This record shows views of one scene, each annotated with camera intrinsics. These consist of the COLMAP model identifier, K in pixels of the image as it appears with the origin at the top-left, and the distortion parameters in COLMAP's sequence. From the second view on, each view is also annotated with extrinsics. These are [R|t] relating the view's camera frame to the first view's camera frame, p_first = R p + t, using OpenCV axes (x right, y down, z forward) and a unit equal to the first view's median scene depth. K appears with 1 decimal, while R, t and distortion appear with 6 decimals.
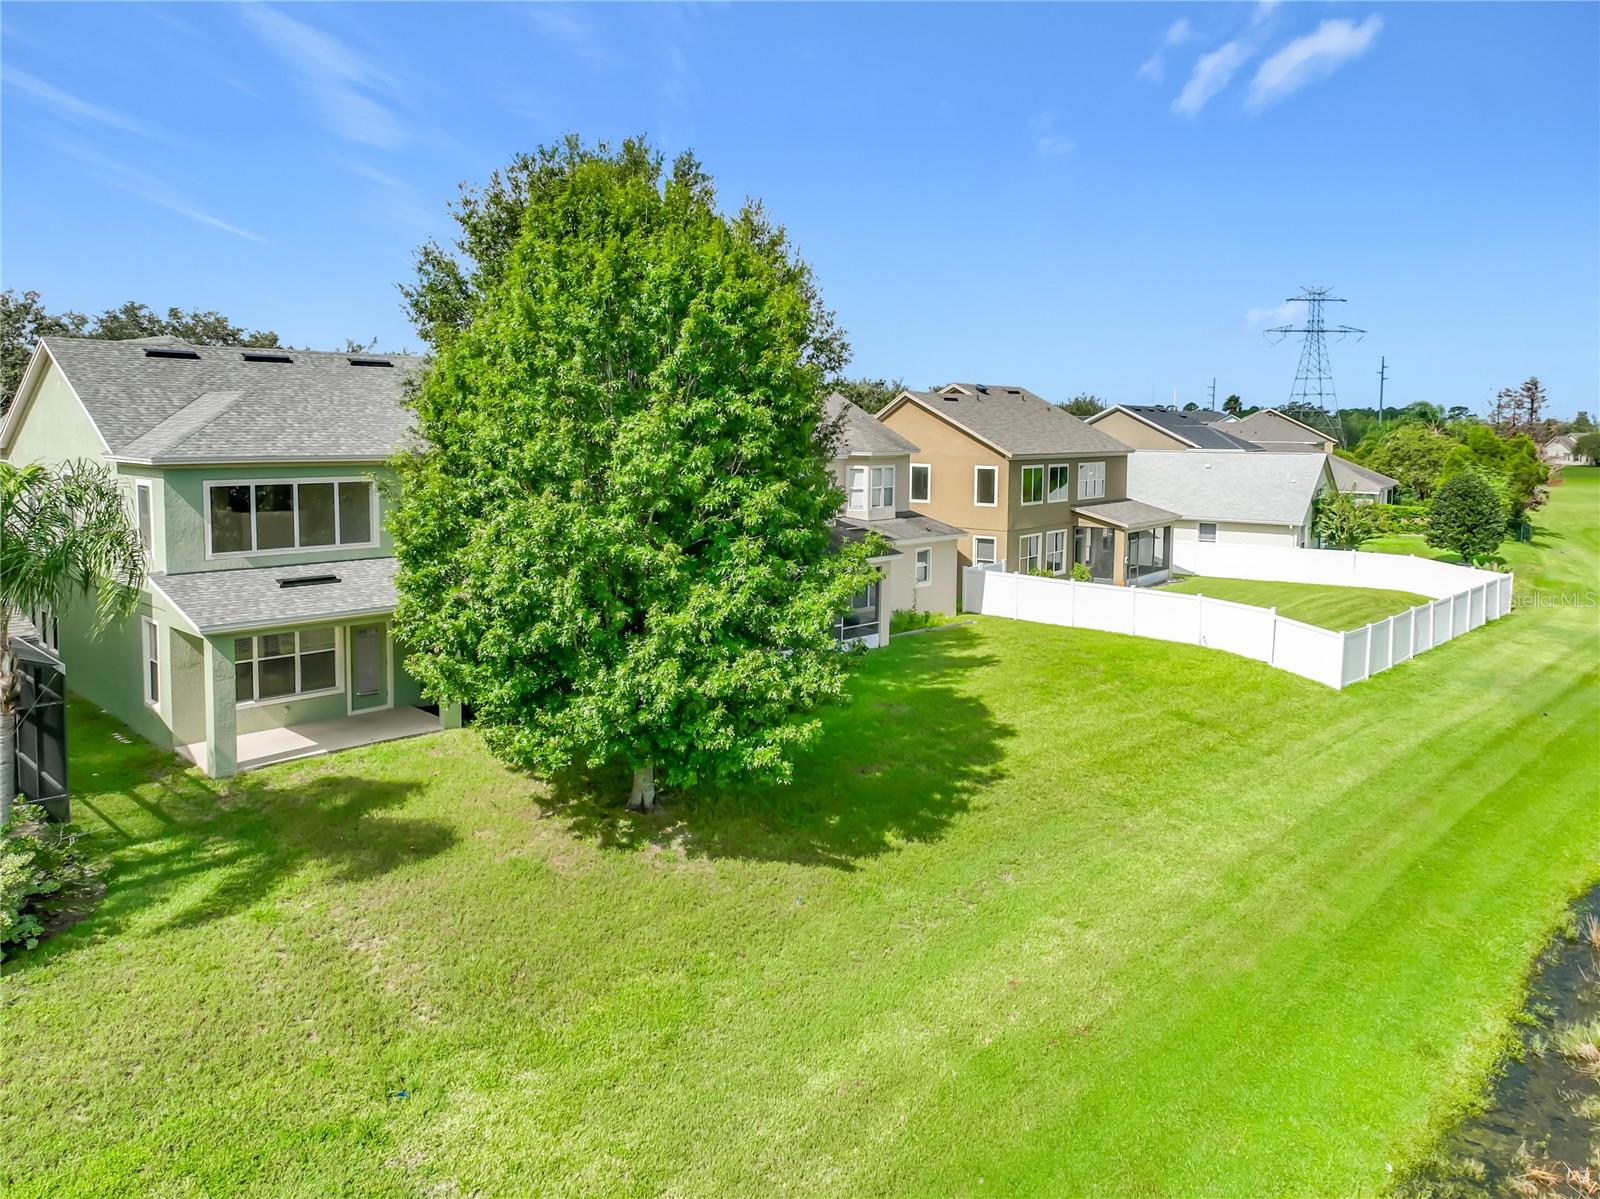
lens RADIAL K [[1139.2, 0, 791.7], [0, 1139.2, 599.2], [0, 0, 1]] dist [0.002433, 0.005720]
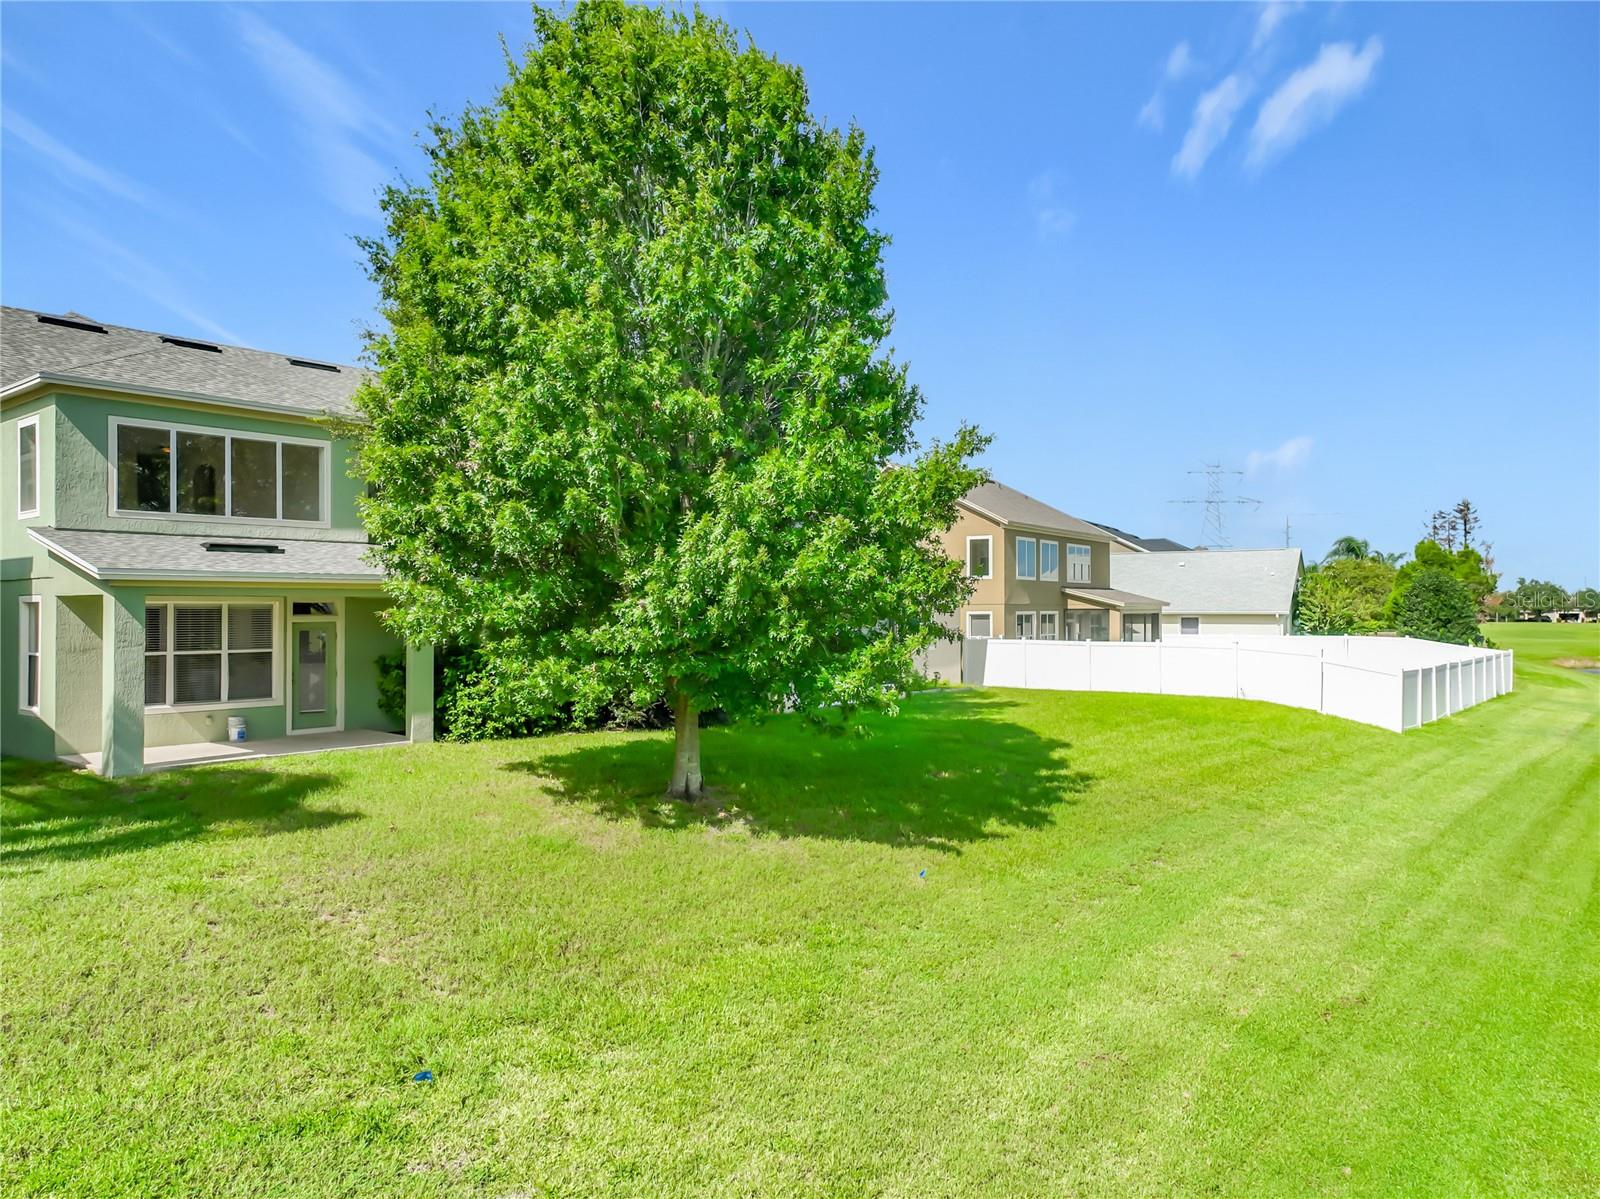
lens RADIAL K [[1123.8, 0, 793.2], [0, 1123.8, 681.3], [0, 0, 1]] dist [0.002704, 0.007640]
pose [[0.996918, -0.016591, 0.076682, -0.136195], [0.023562, 0.995580, -0.090915, 0.207239], [-0.074835, 0.092442, 0.992902, 0.266160]]
